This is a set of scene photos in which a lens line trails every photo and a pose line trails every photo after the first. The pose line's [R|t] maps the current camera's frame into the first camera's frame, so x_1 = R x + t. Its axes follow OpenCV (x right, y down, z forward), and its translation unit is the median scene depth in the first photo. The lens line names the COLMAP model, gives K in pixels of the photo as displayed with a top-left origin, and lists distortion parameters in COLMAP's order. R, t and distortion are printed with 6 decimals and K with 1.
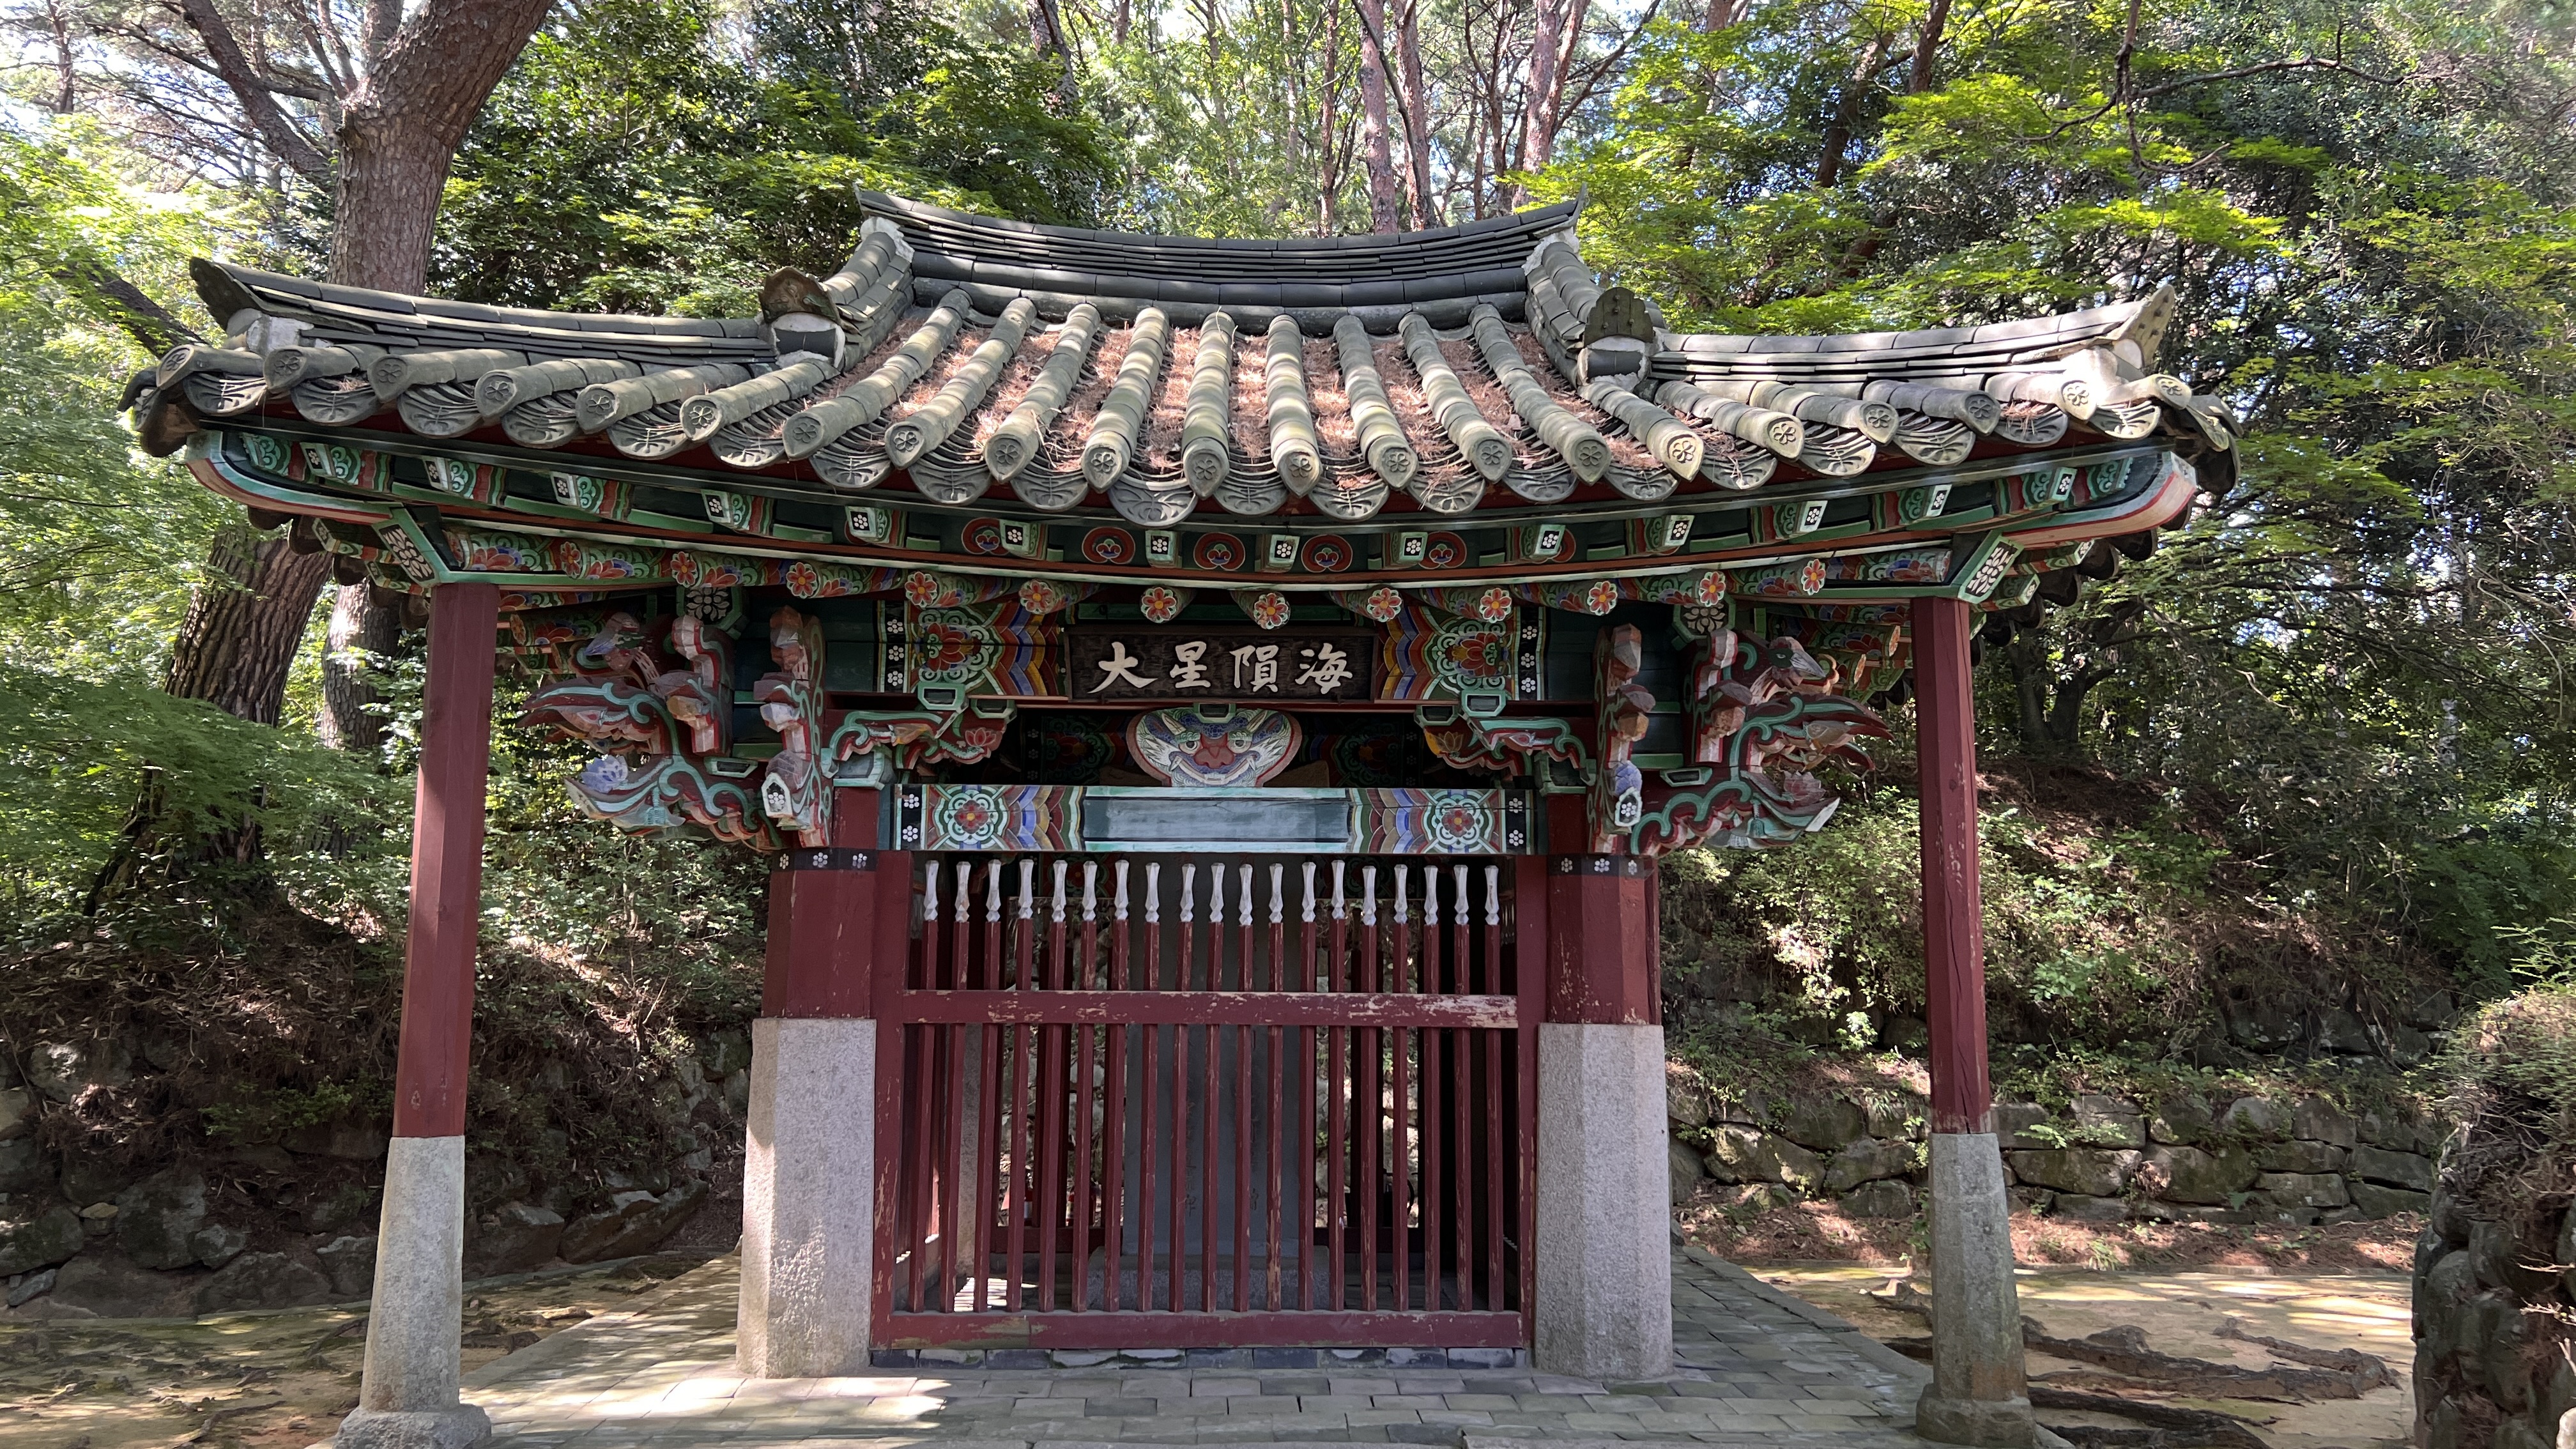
lens RADIAL K [[2052.8, 0, 1327.0], [0, 2052.8, 731.0], [0, 0, 1]] dist [0.185153, -0.397964]
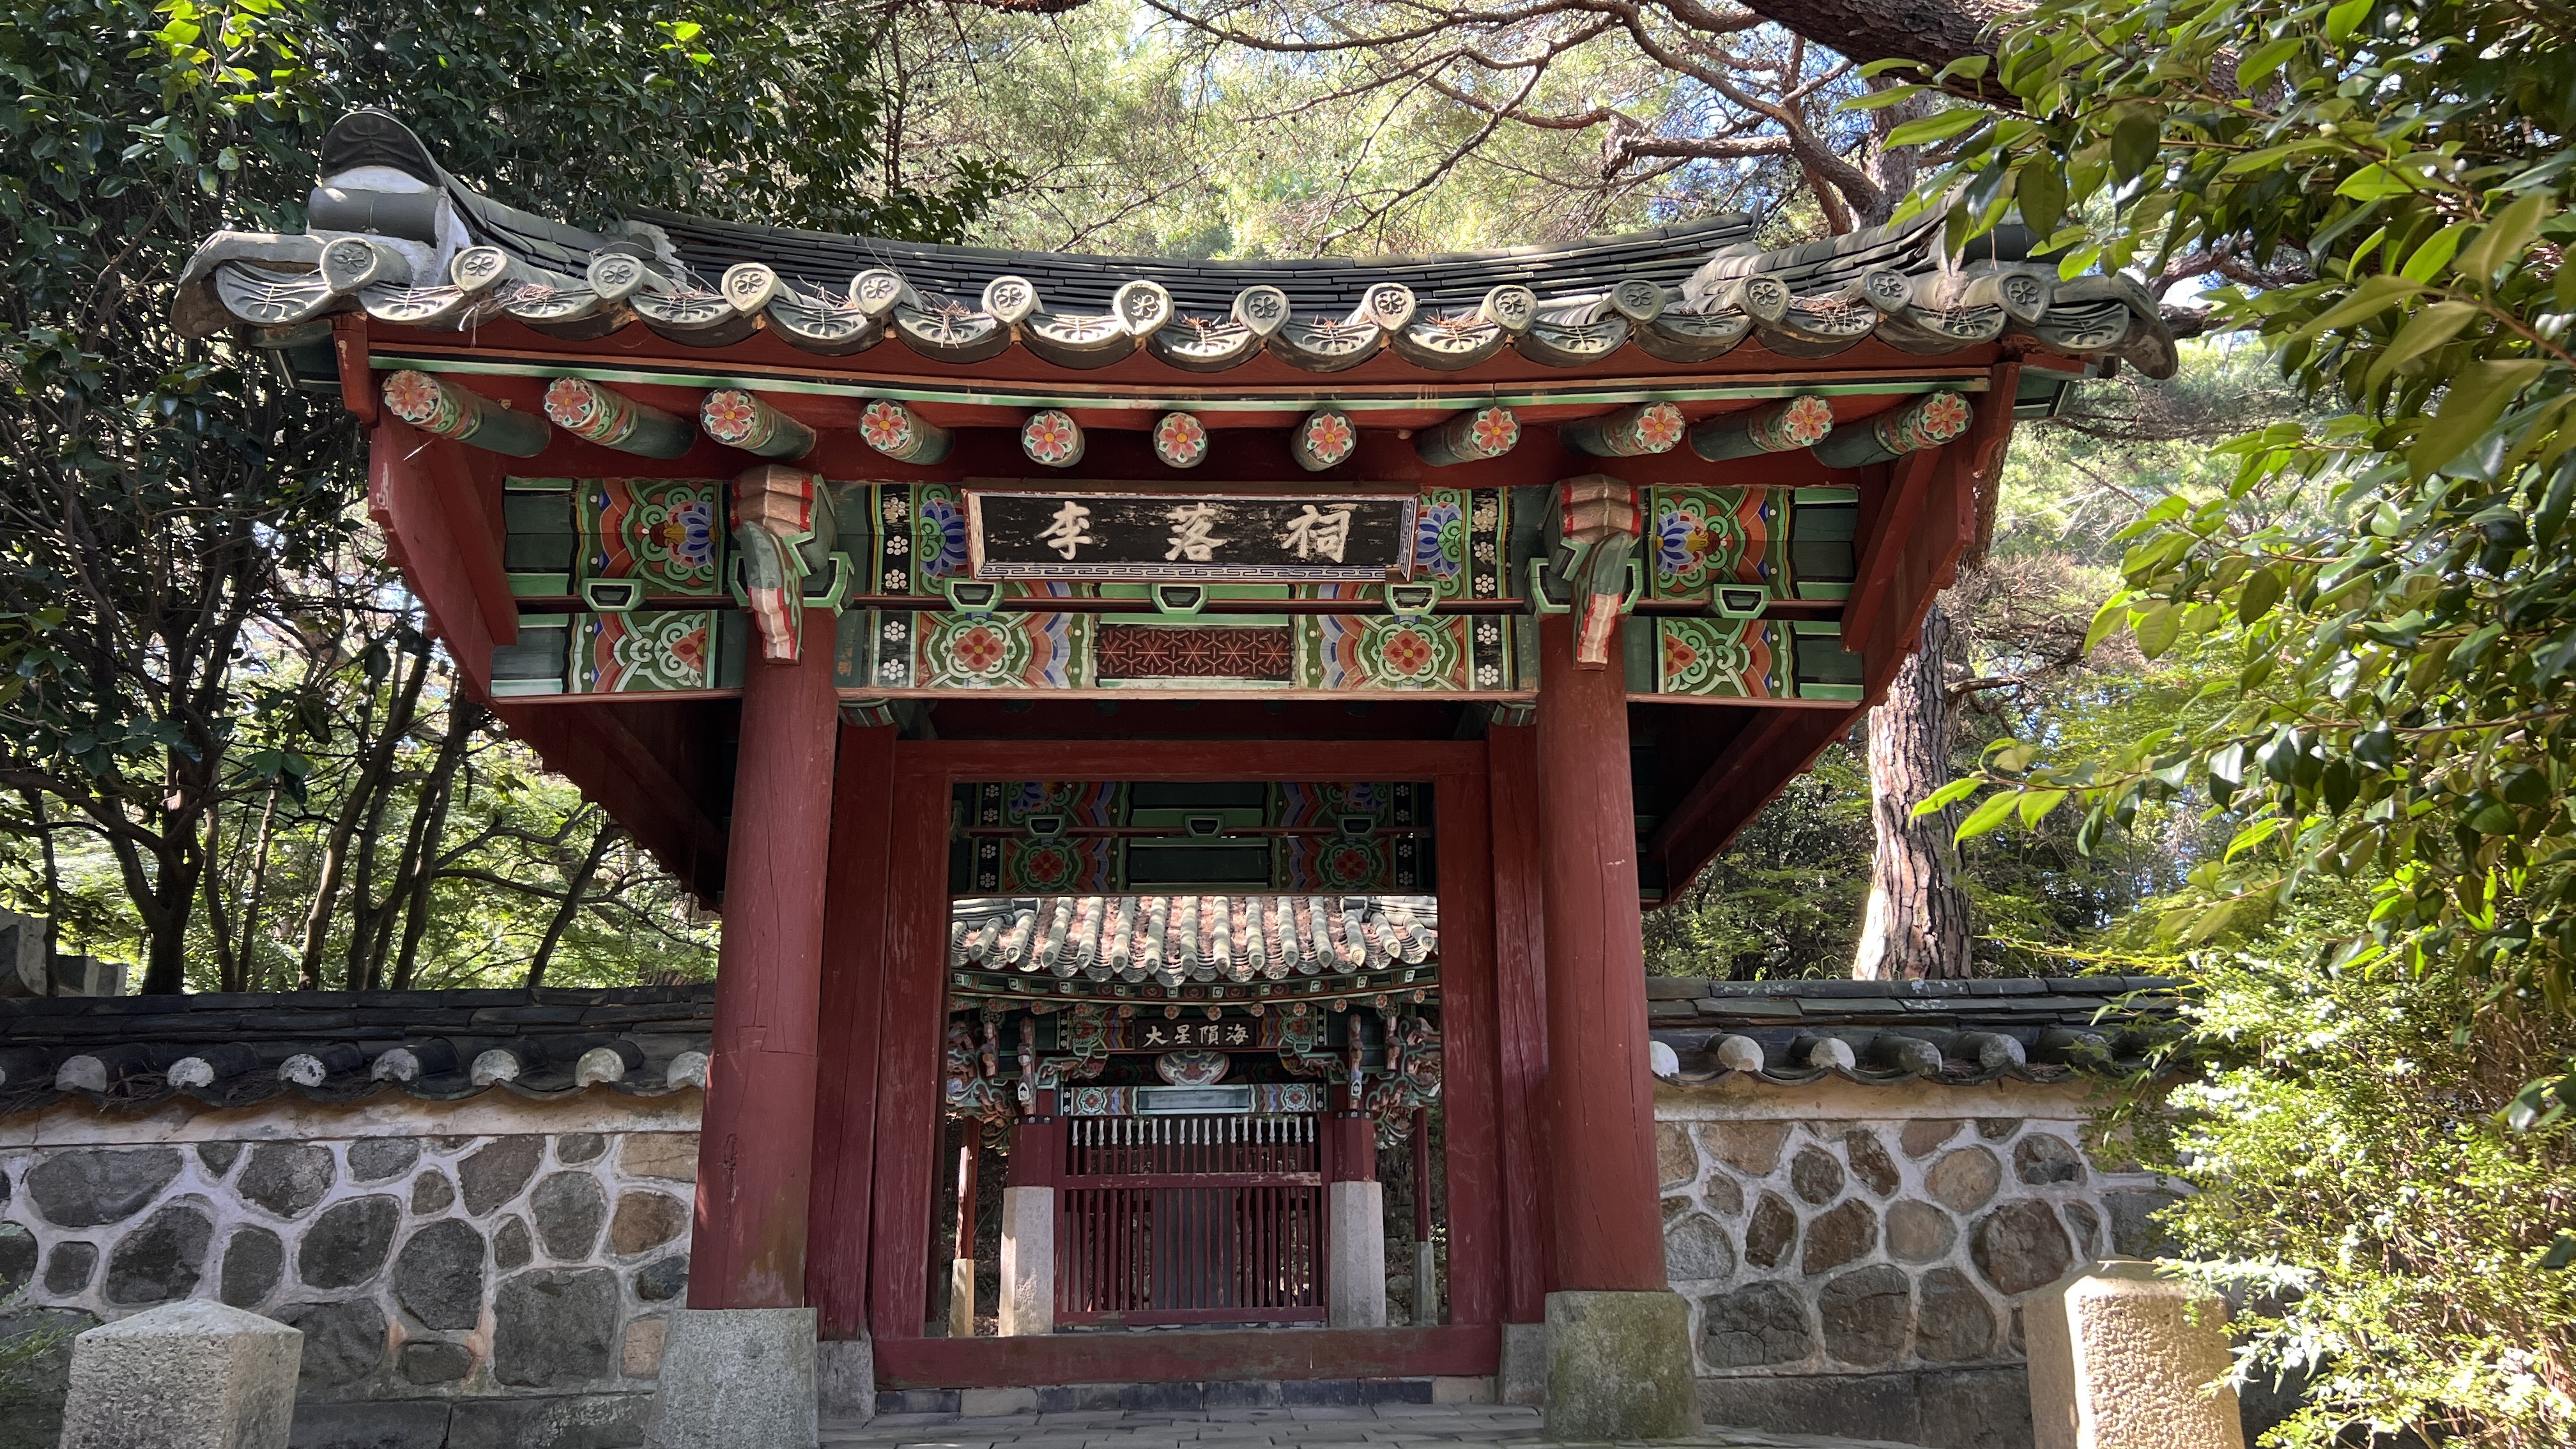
lens RADIAL K [[2052.8, 0, 1327.0], [0, 2052.8, 731.0], [0, 0, 1]] dist [0.185153, -0.397964]
pose [[0.999665, -0.021191, 0.014862, 0.077841], [0.023314, 0.986610, -0.161421, 0.012373], [-0.011243, 0.161714, 0.986774, -1.511627]]
